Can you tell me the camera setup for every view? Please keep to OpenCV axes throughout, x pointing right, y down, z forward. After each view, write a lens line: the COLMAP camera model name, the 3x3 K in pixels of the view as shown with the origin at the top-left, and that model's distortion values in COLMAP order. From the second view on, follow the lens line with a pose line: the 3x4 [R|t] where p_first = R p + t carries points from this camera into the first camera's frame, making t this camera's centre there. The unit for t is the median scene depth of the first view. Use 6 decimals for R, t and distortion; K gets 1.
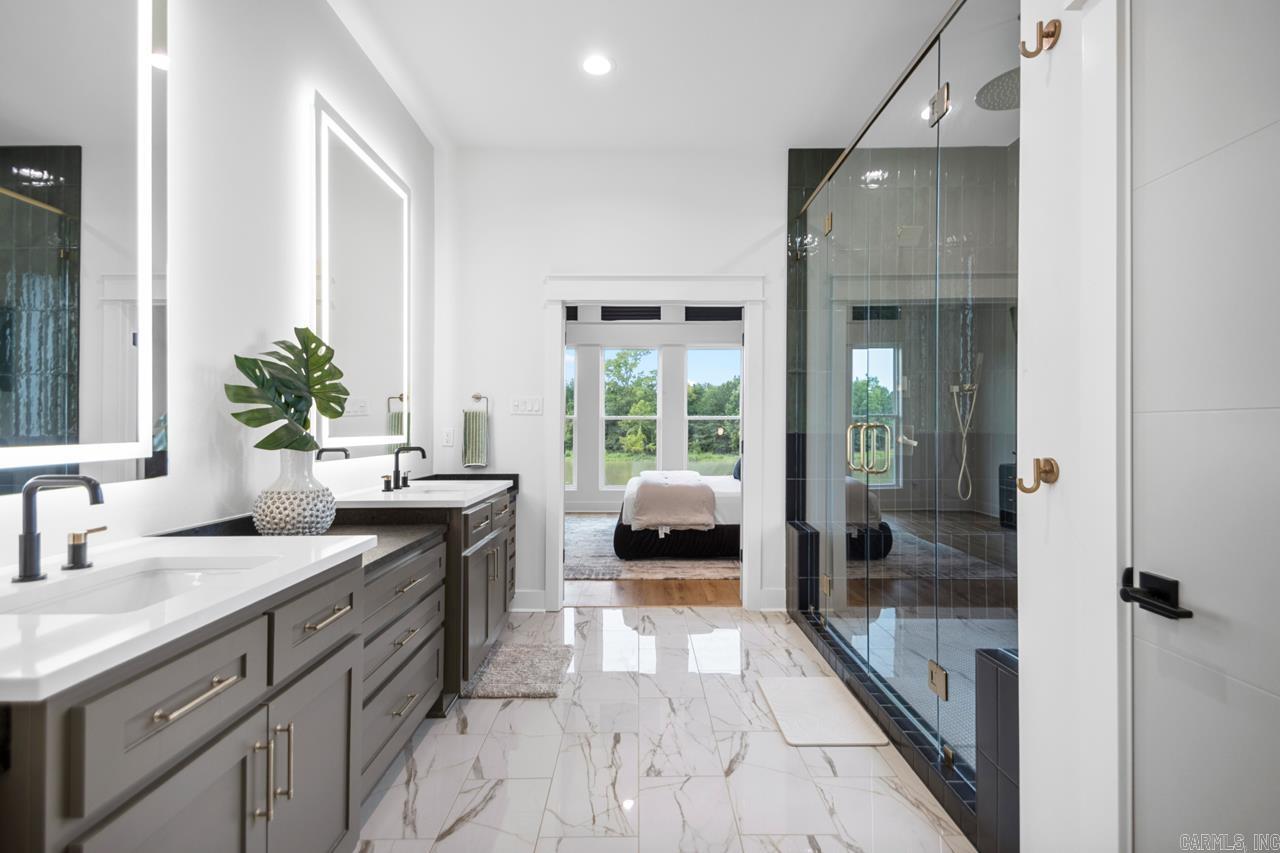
lens RADIAL K [[619.2, 0, 663.3], [0, 619.2, 433.9], [0, 0, 1]] dist [0.018218, -0.020372]
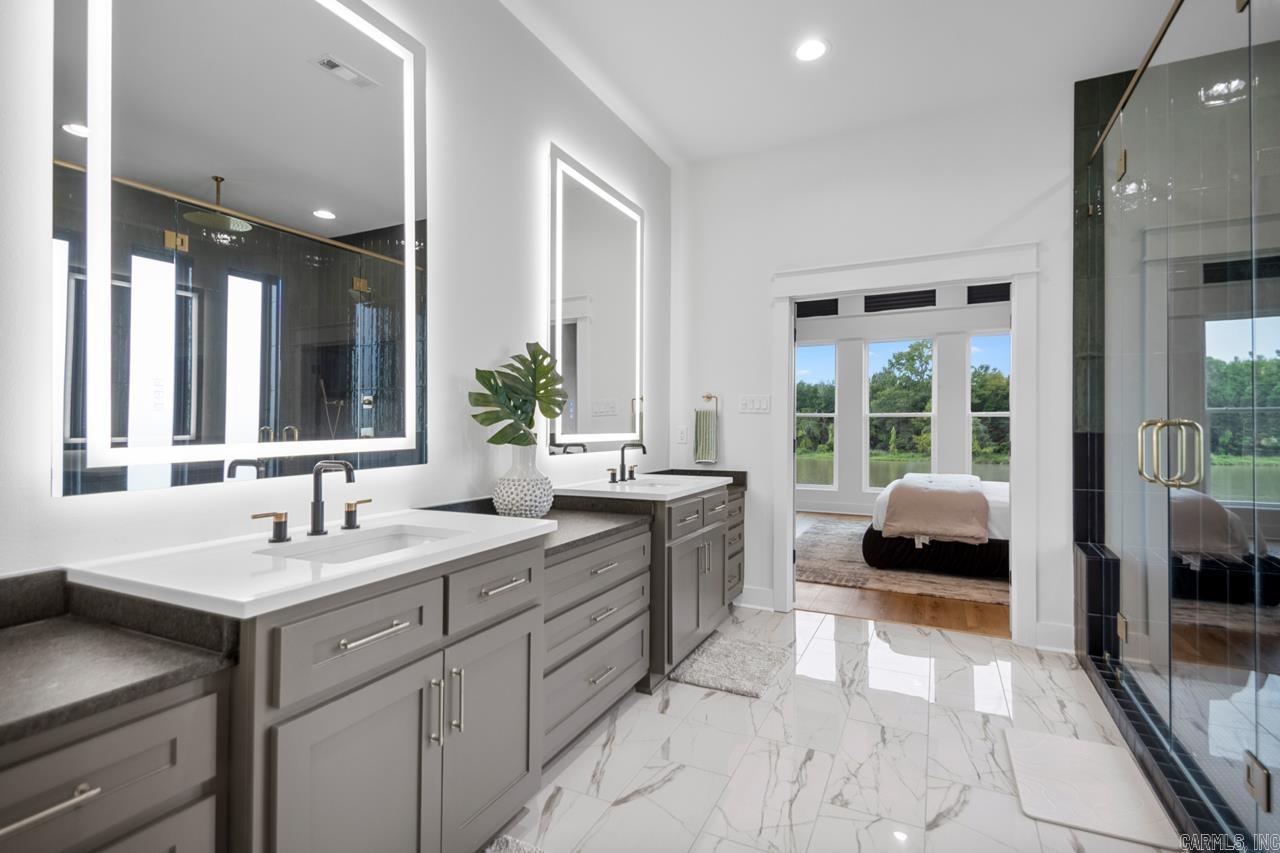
lens RADIAL K [[610.9, 0, 640.0], [0, 610.9, 426.5], [0, 0, 1]] dist [0.014491, -0.018481]
pose [[0.879316, -0.000250, -0.476239, 0.124315], [-0.003750, 0.999965, -0.007450, -0.001228], [0.476224, 0.008337, 0.879284, 0.046820]]
